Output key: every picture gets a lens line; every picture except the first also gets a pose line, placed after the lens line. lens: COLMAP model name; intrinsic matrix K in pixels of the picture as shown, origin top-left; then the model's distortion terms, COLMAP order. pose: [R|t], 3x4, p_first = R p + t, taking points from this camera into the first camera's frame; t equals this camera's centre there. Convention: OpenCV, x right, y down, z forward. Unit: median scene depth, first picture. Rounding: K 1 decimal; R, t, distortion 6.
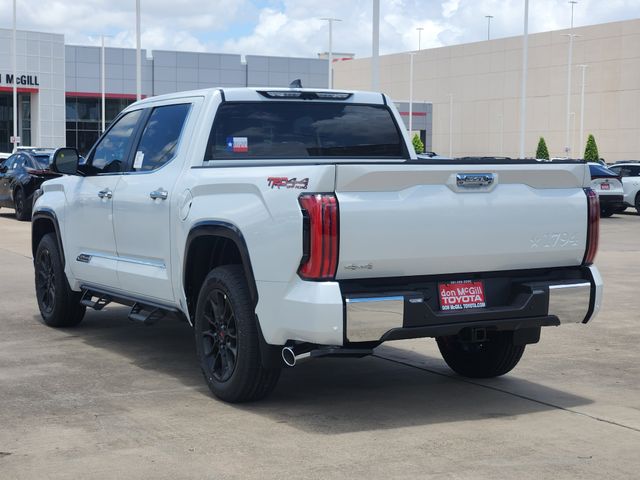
lens RADIAL K [[1223.4, 0, 316.0], [0, 1223.4, 239.5], [0, 0, 1]] dist [-0.085406, 0.000000]
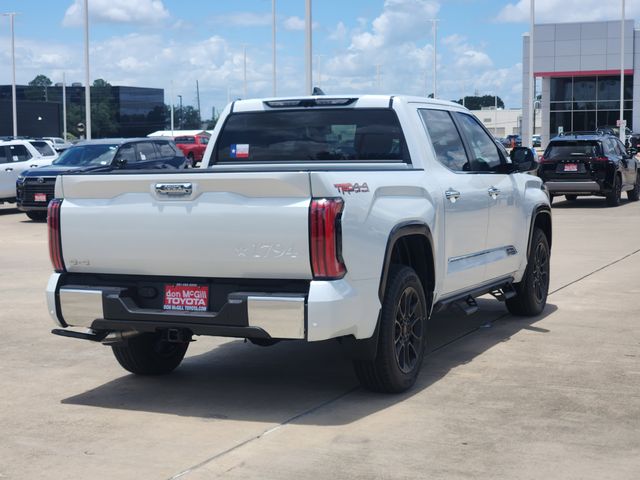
lens RADIAL K [[1223.4, 0, 316.4], [0, 1223.4, 239.1], [0, 0, 1]] dist [-0.085406, 0.000000]
pose [[0.624963, 0.050870, -0.778995, 0.973826], [-0.038301, 0.998671, 0.034488, -0.044032], [0.779714, 0.008282, 0.626081, 0.408299]]
